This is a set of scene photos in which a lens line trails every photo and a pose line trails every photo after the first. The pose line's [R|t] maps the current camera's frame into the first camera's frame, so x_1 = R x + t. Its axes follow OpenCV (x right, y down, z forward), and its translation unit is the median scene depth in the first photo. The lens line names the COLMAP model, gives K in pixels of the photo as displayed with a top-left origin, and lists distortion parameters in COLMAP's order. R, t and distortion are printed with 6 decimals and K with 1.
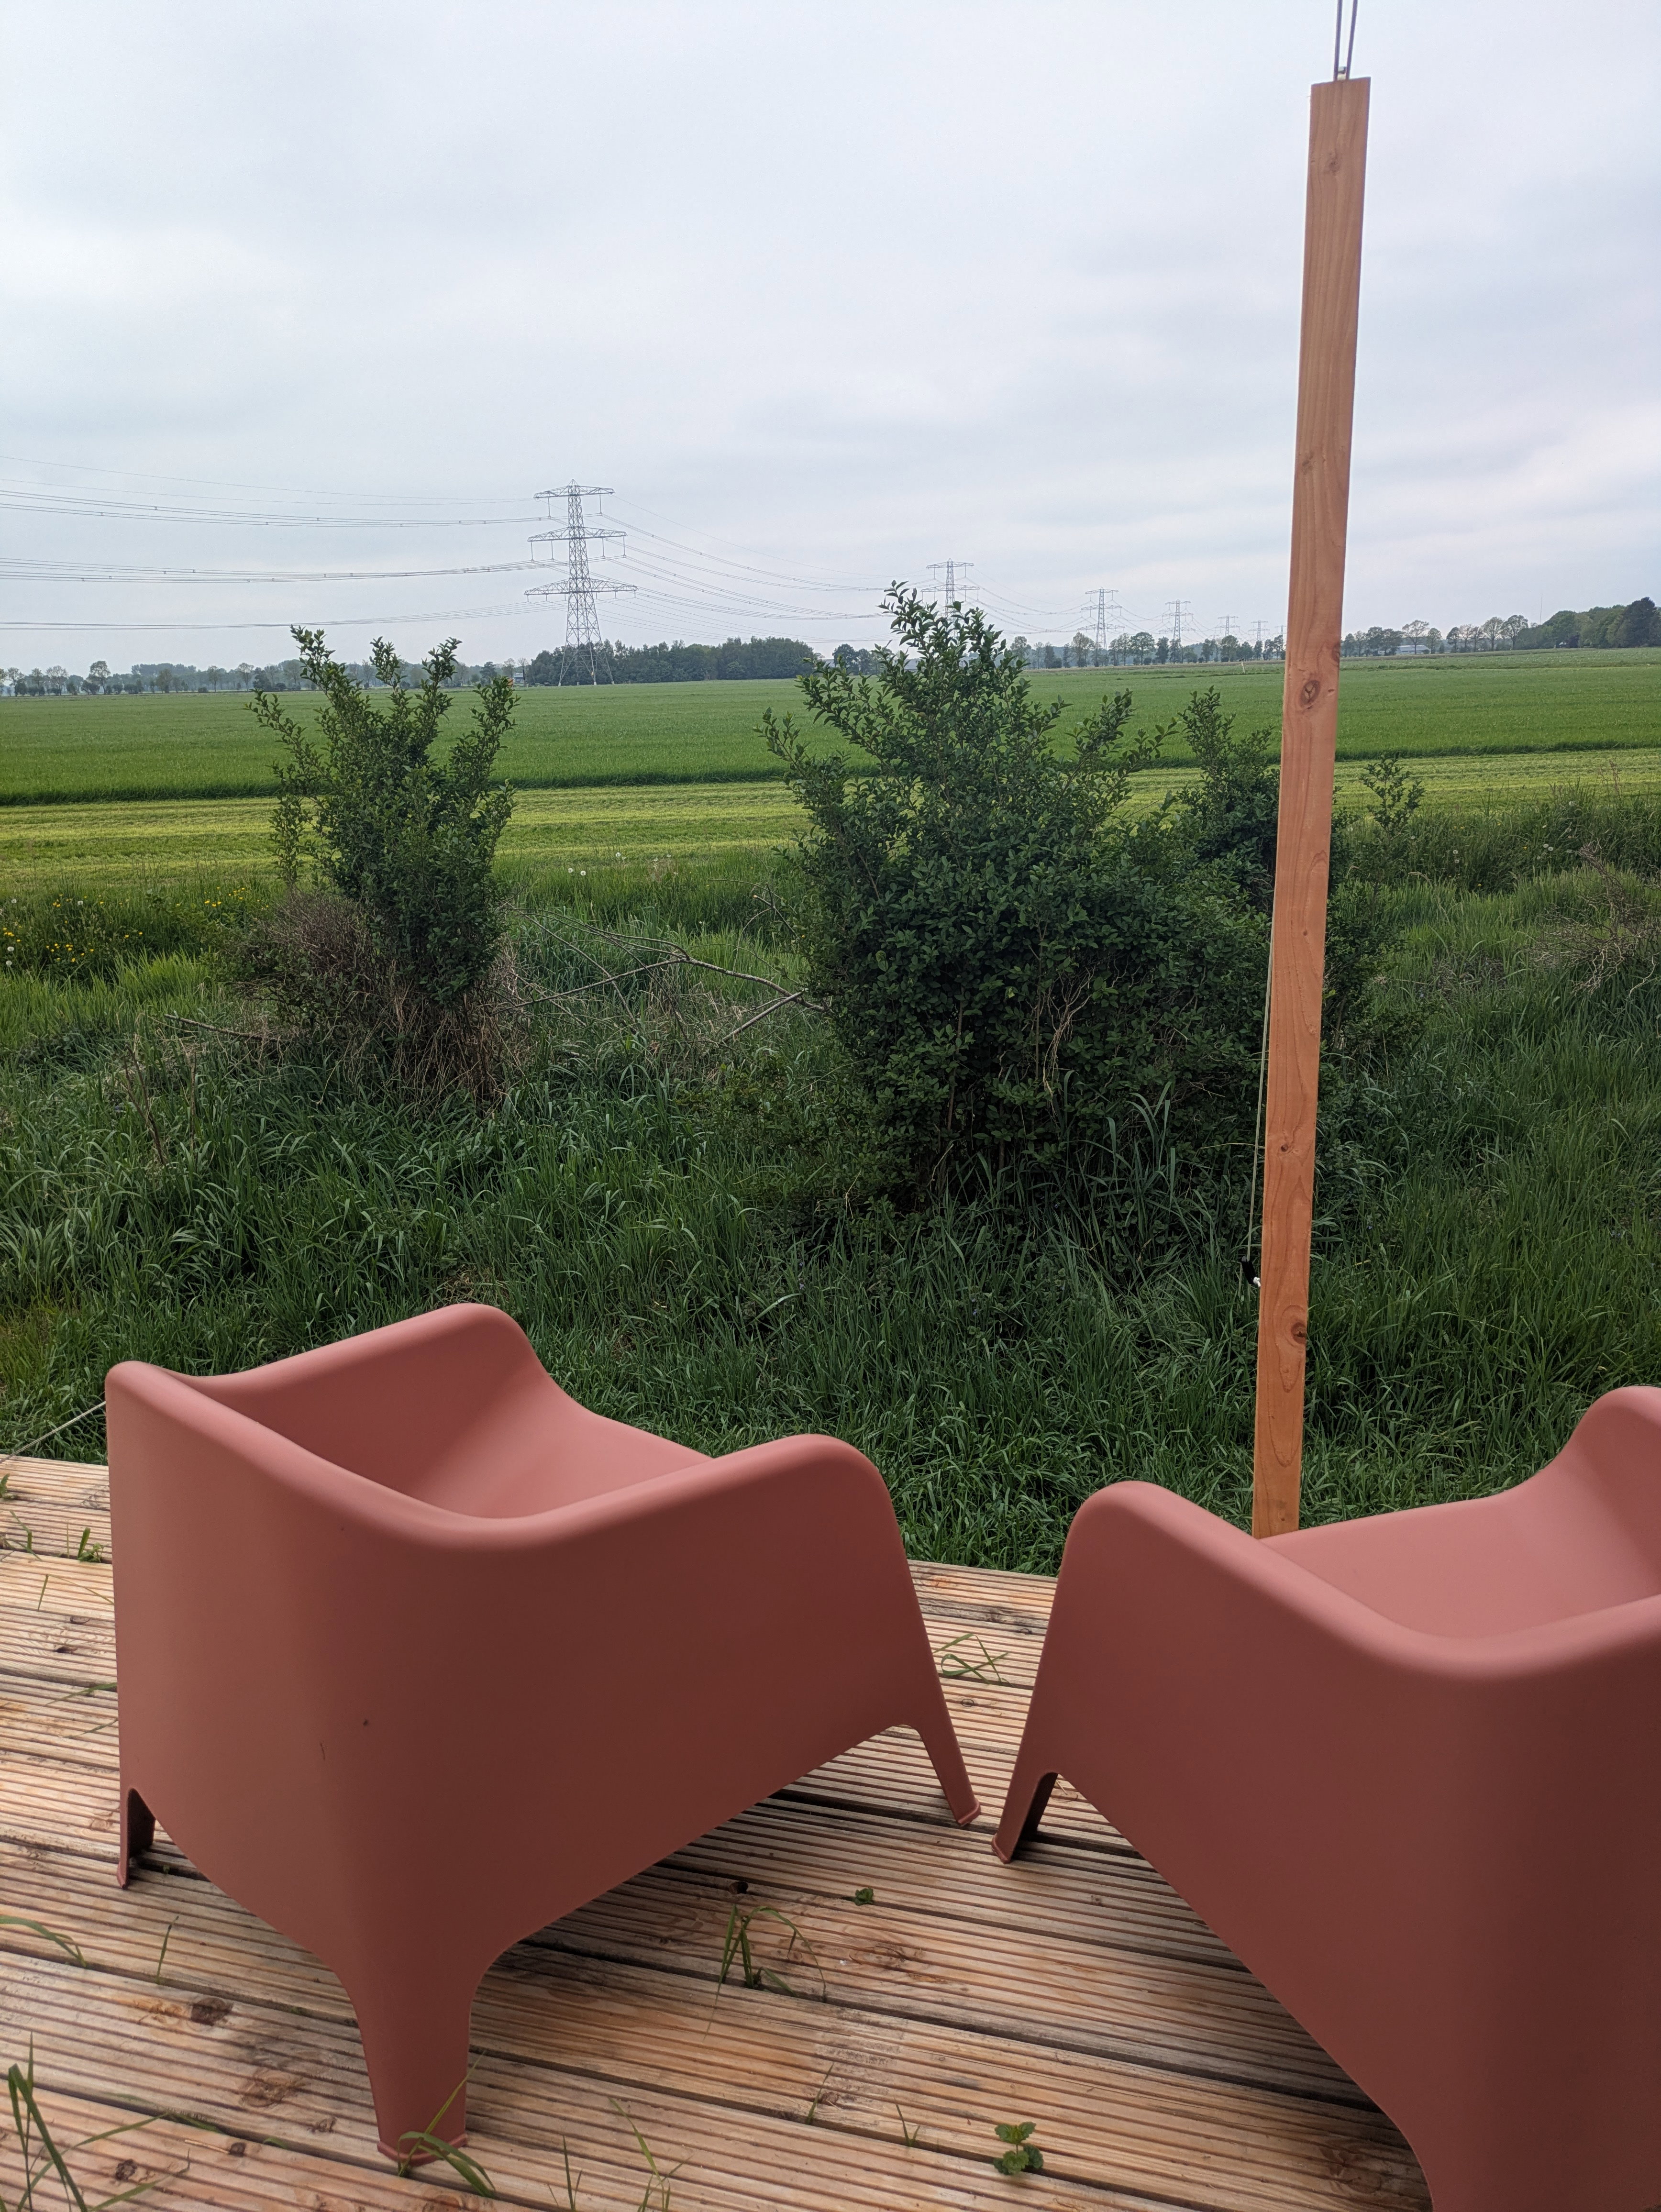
lens RADIAL K [[1605.8, 0, 845.2], [0, 1605.8, 1103.4], [0, 0, 1]] dist [0.023079, -0.009077]
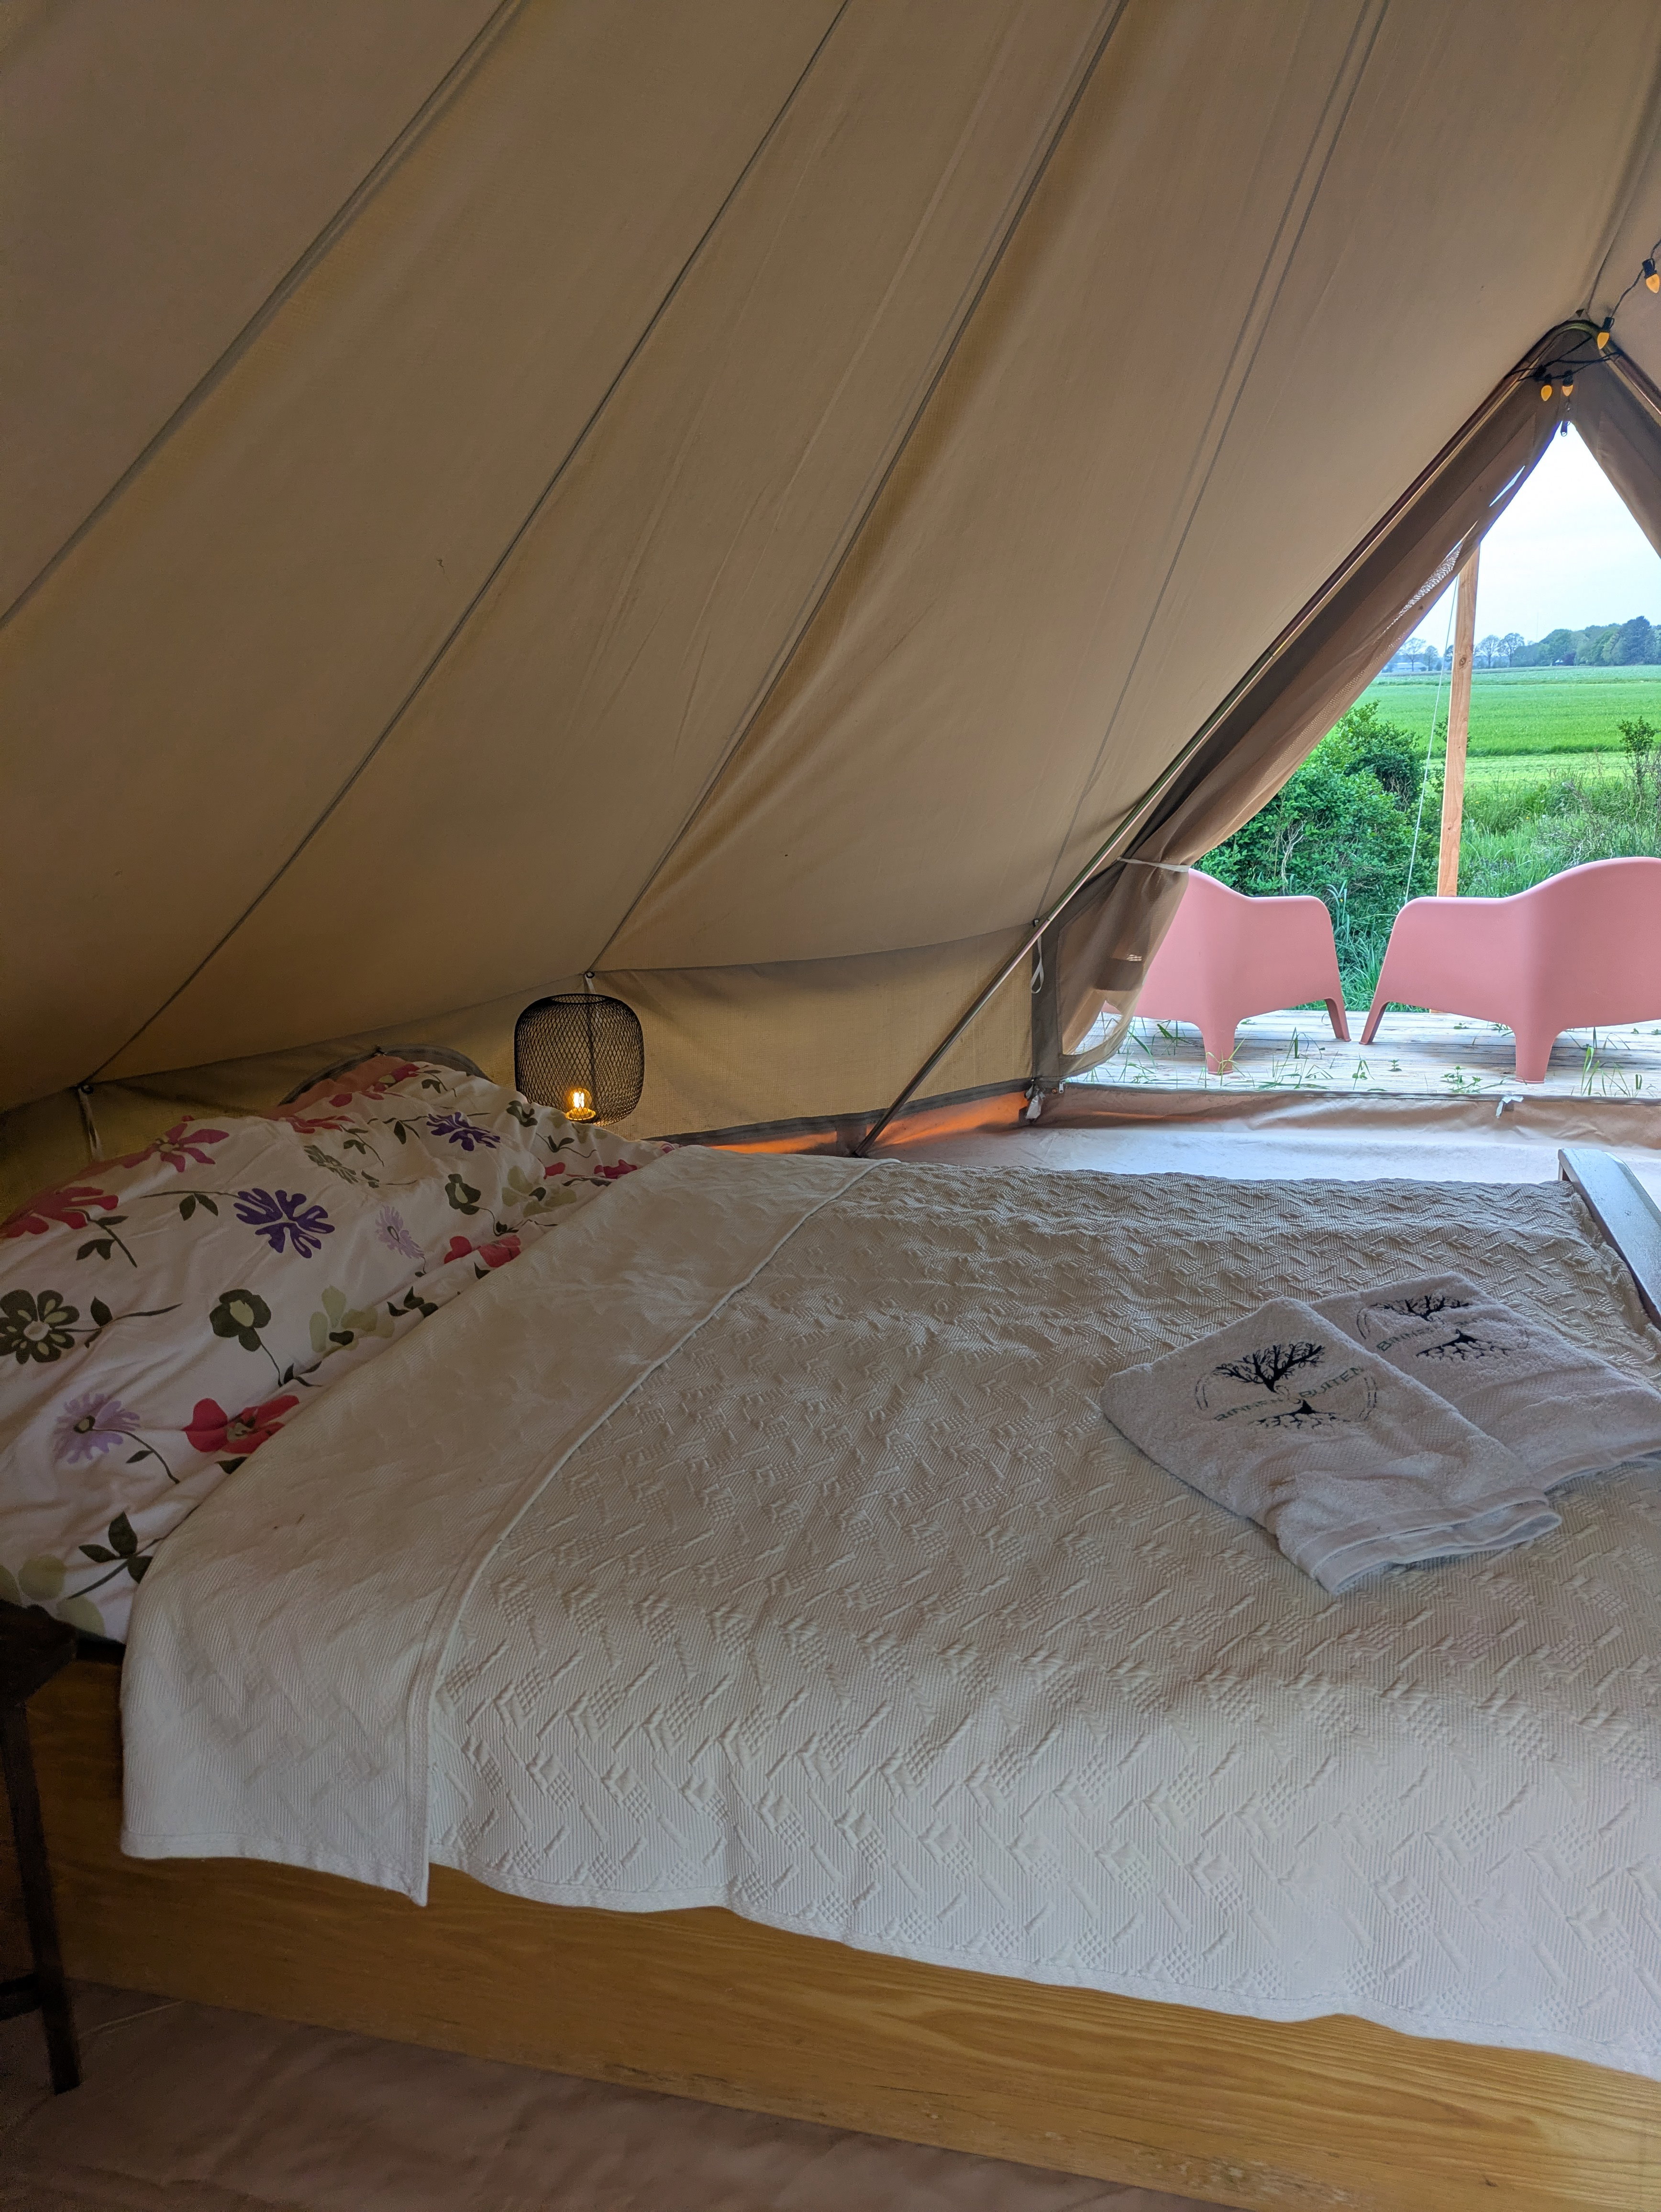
lens RADIAL K [[1605.8, 0, 851.4], [0, 1605.8, 1109.4], [0, 0, 1]] dist [0.023079, -0.009077]
pose [[0.999983, 0.002498, 0.005194, -0.387137], [-0.002471, 0.999984, -0.005140, 0.266474], [-0.005207, 0.005127, 0.999973, -0.881234]]
